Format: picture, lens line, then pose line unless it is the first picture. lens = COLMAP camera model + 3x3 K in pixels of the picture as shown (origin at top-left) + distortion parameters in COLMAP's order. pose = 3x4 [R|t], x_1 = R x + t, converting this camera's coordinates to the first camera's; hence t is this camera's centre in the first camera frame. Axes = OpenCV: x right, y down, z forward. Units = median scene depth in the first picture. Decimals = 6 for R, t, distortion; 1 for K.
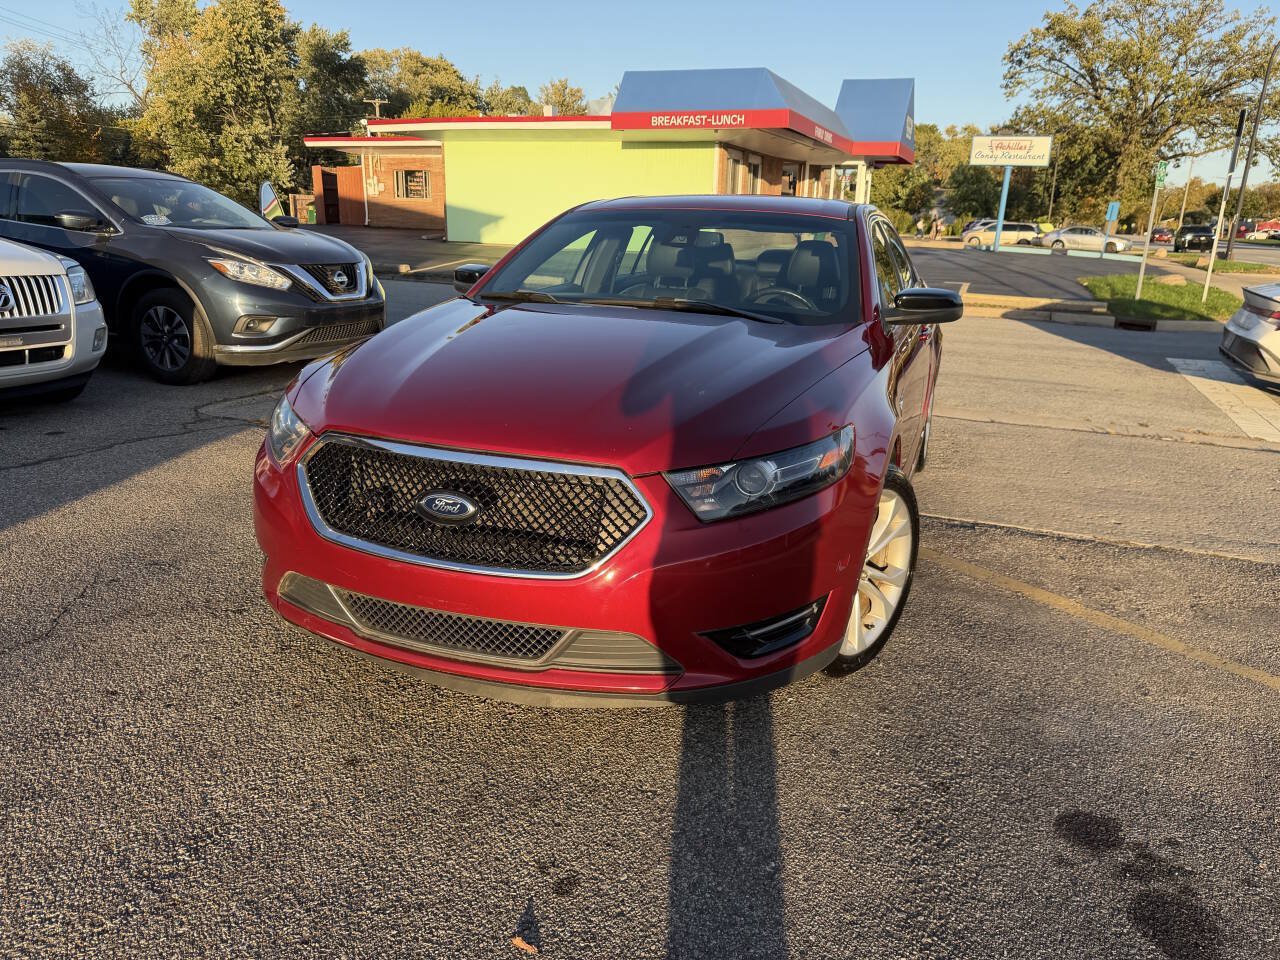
lens RADIAL K [[900.2, 0, 648.8], [0, 900.2, 478.6], [0, 0, 1]] dist [0.011386, -0.015691]
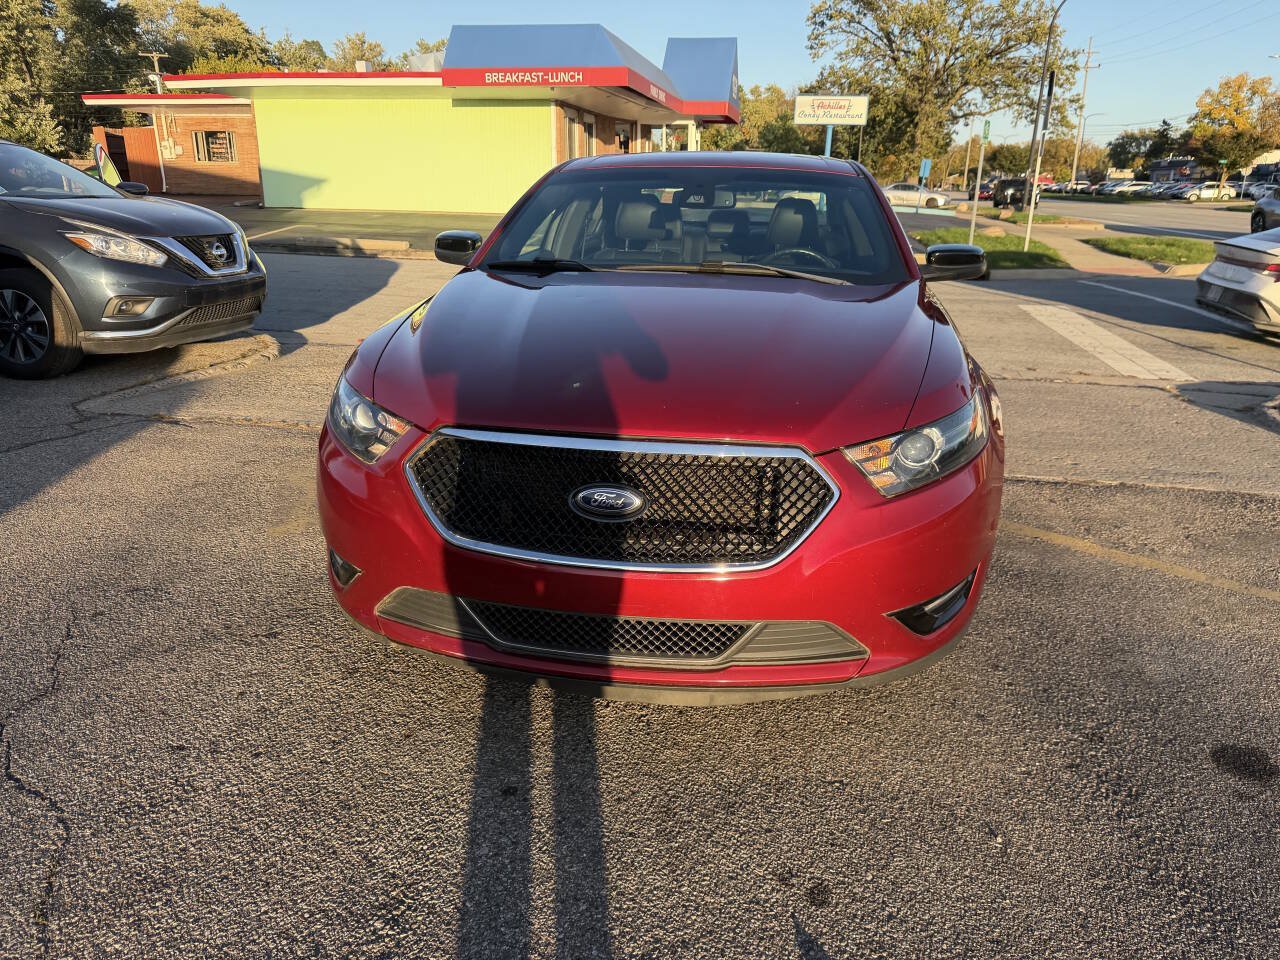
lens RADIAL K [[900.2, 0, 648.6], [0, 900.2, 476.4], [0, 0, 1]] dist [0.011386, -0.015691]
pose [[0.980886, -0.072226, 0.180680, -0.150907], [0.065490, 0.996927, 0.042979, -0.012994], [-0.183229, -0.030325, 0.982603, 0.046422]]
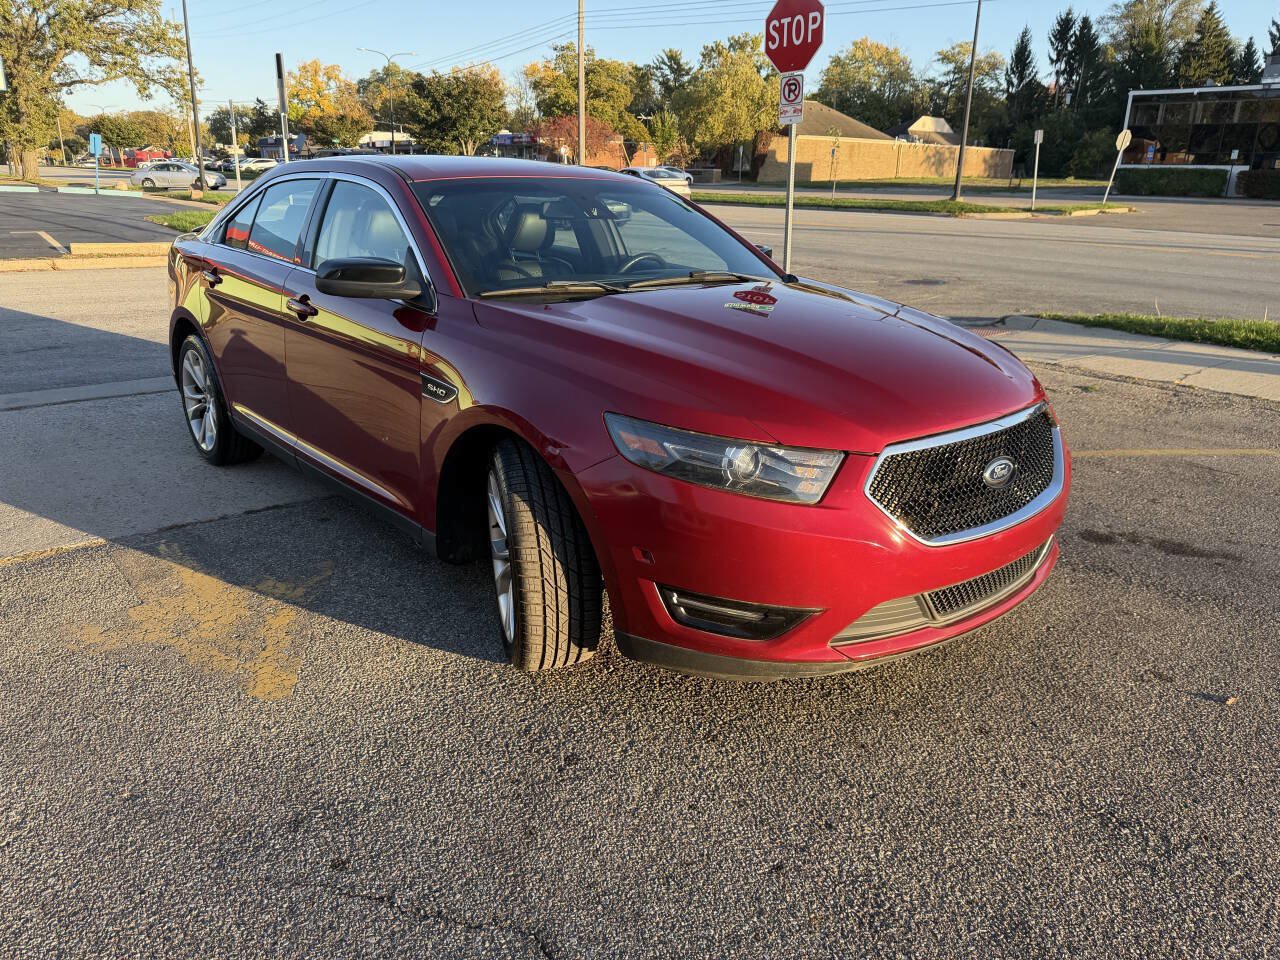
lens RADIAL K [[900.2, 0, 636.6], [0, 900.2, 480.3], [0, 0, 1]] dist [0.011386, -0.015691]
pose [[0.488743, -0.296059, 0.820658, -0.599716], [0.235109, 0.950555, 0.202901, -0.128522], [-0.840151, 0.093778, 0.534183, 0.339736]]
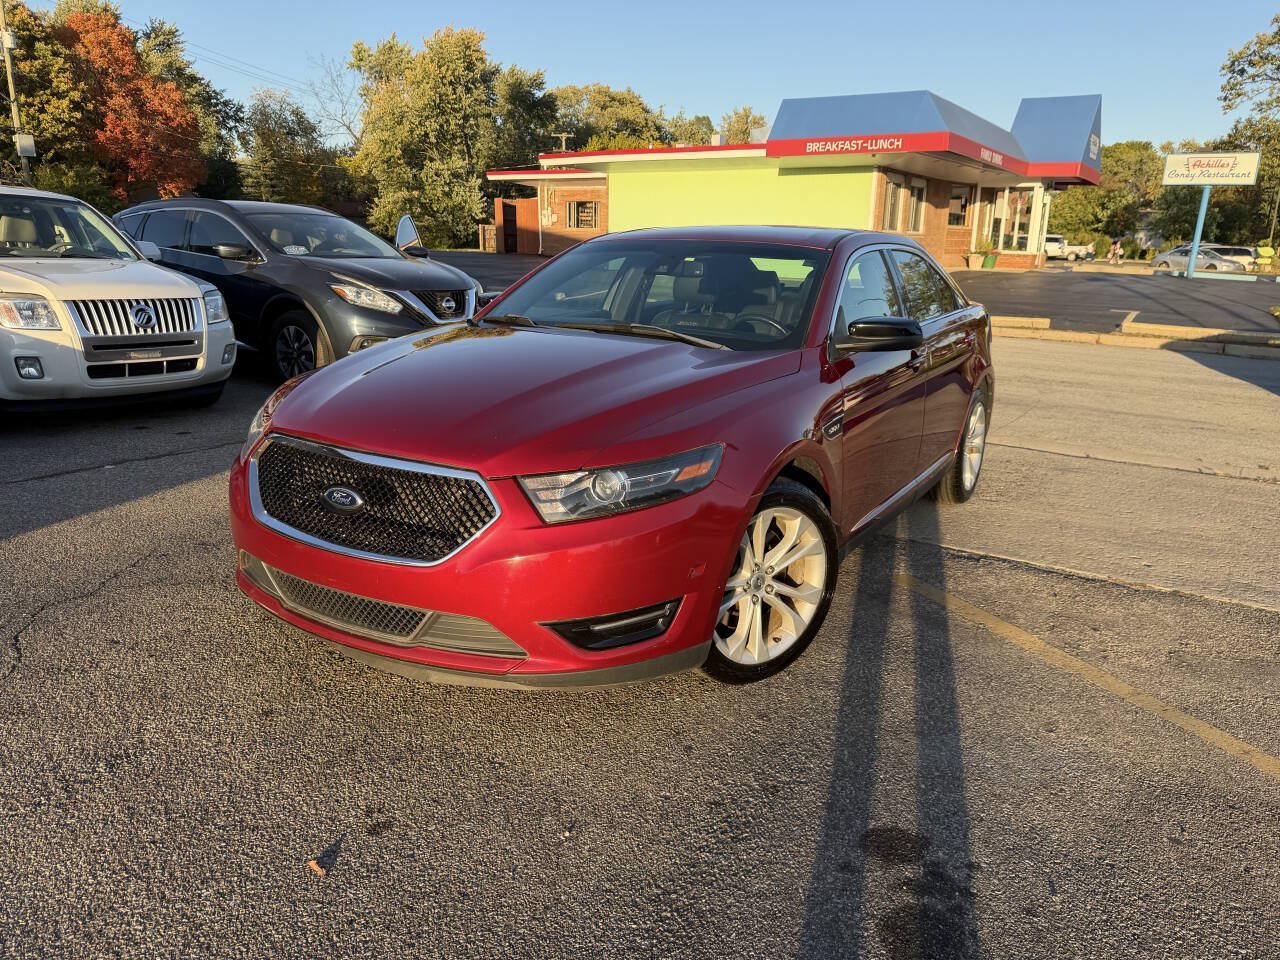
lens RADIAL K [[900.2, 0, 641.3], [0, 900.2, 480.6], [0, 0, 1]] dist [0.011386, -0.015691]
pose [[0.980019, 0.044556, -0.193847, 0.164748], [-0.049304, 0.998589, -0.019734, 0.005069], [0.192694, 0.028897, 0.980833, -0.029983]]
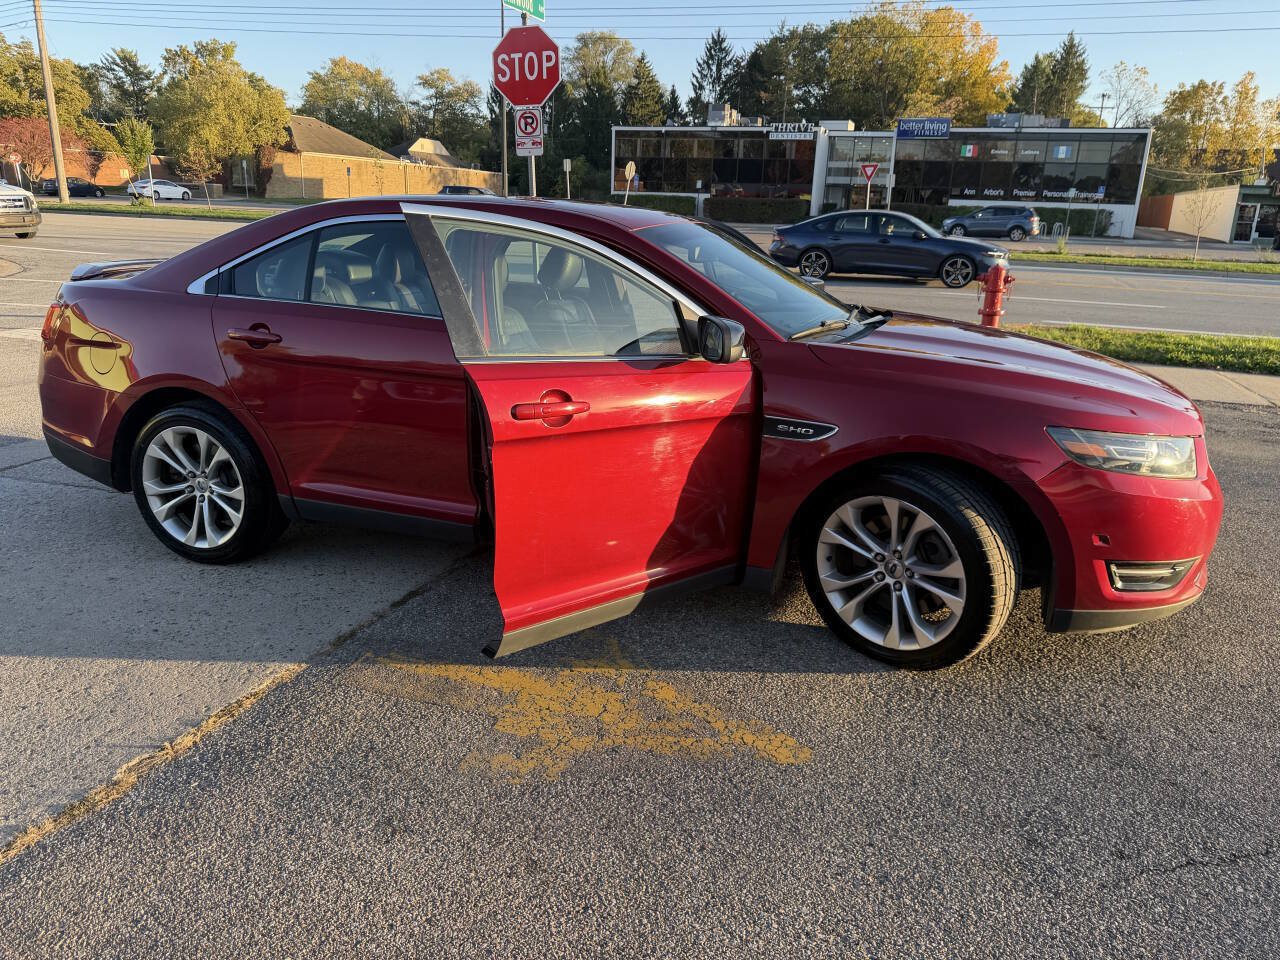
lens RADIAL K [[900.2, 0, 635.5], [0, 900.2, 475.8], [0, 0, 1]] dist [0.011386, -0.015691]
pose [[-0.003973, -0.310309, 0.950627, -0.746099], [0.242432, 0.921977, 0.301970, -0.276905], [-0.970160, 0.231662, 0.071566, 0.818326]]
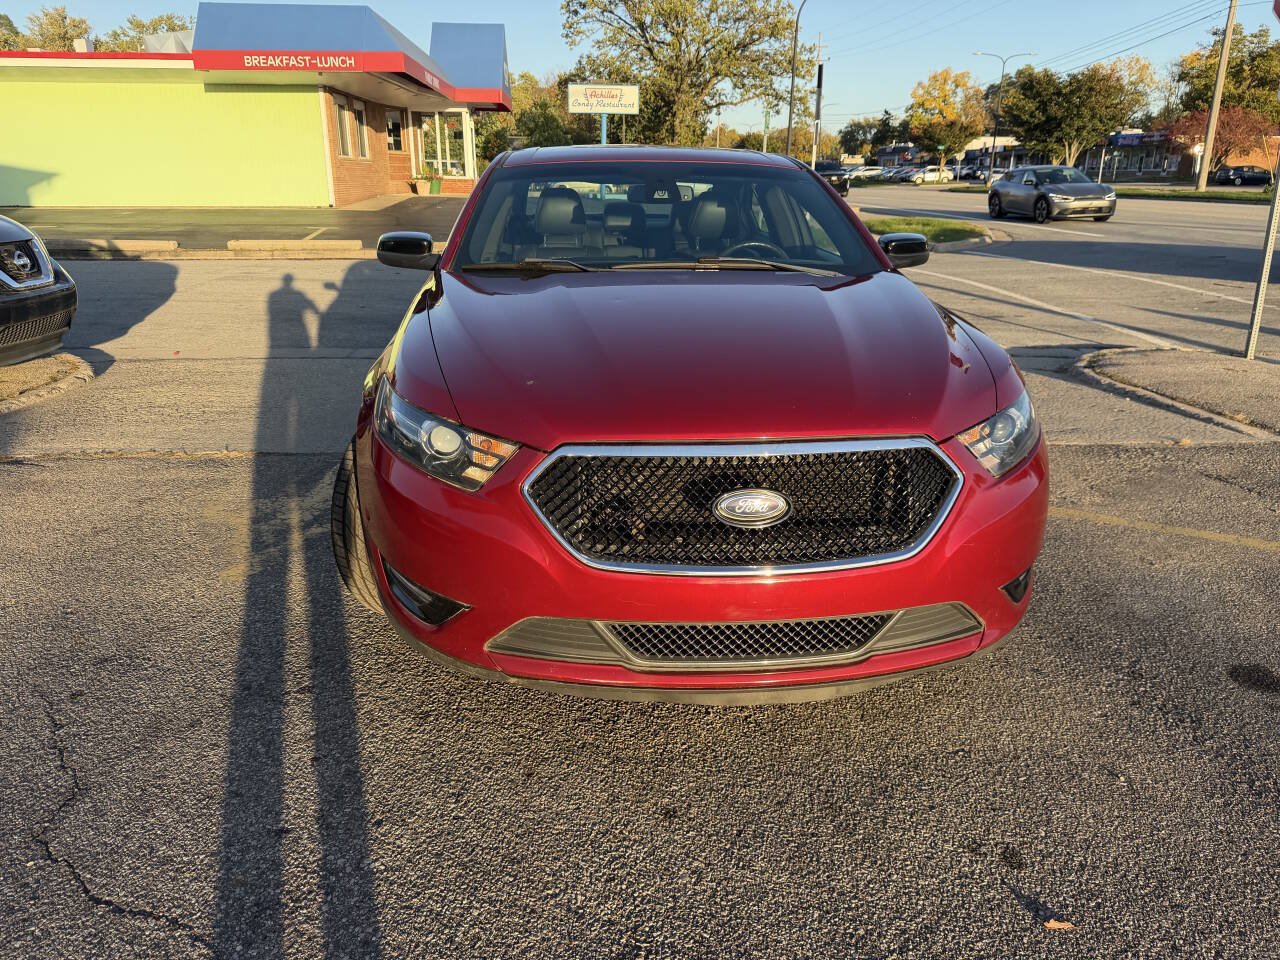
lens RADIAL K [[900.2, 0, 647.8], [0, 900.2, 475.1], [0, 0, 1]] dist [0.011386, -0.015691]
pose [[0.902047, -0.158459, 0.401501, -0.293654], [0.138901, 0.987263, 0.077573, -0.036486], [-0.408679, -0.014205, 0.912568, 0.099254]]
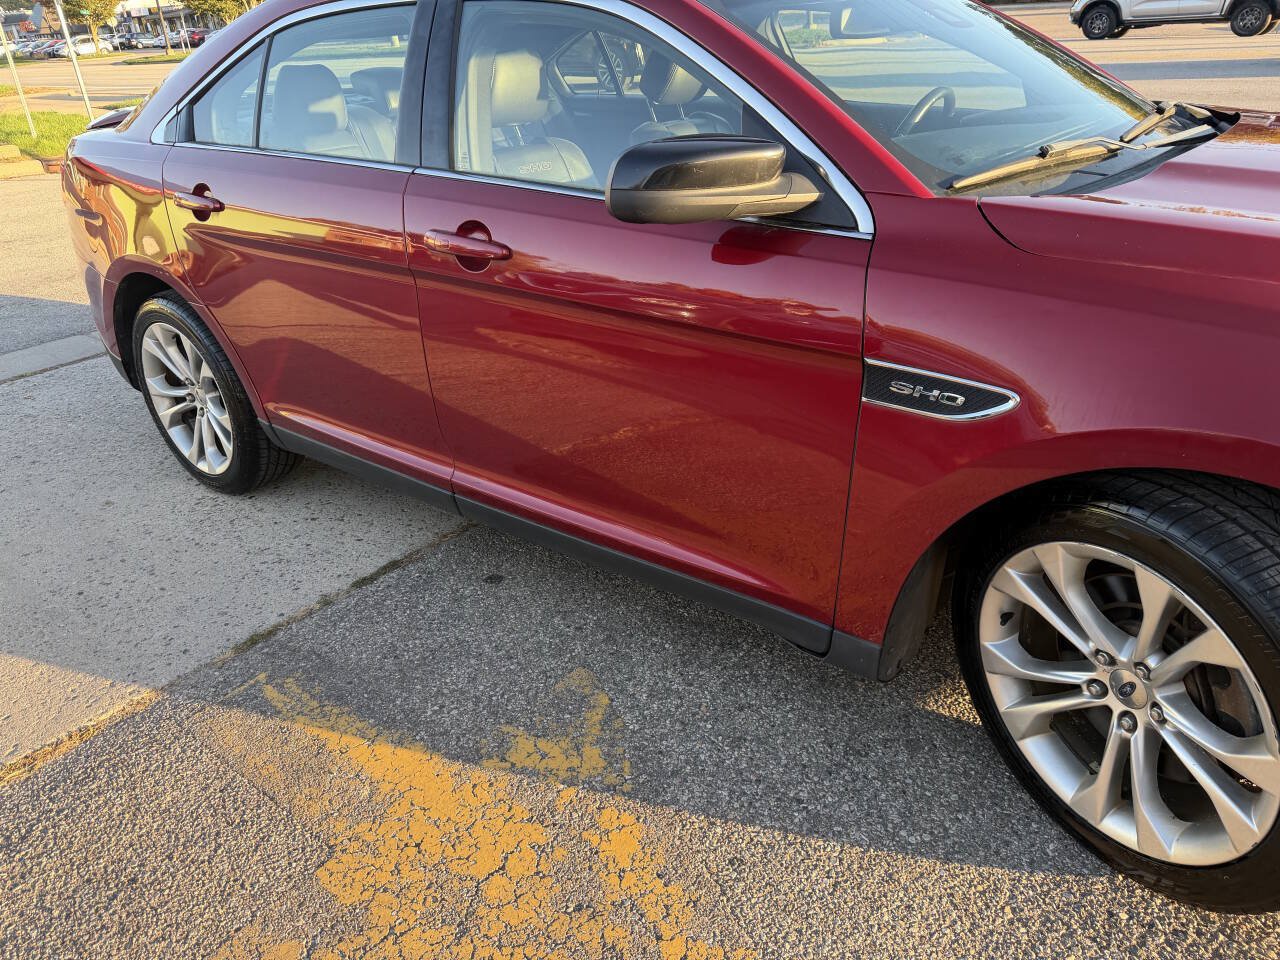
lens RADIAL K [[900.2, 0, 640.3], [0, 900.2, 484.0], [0, 0, 1]] dist [0.011386, -0.015691]
pose [[0.302034, -0.472550, 0.827932, -0.453173], [0.314790, 0.869216, 0.381276, -0.212156], [-0.899824, 0.145466, 0.411287, 0.720394]]
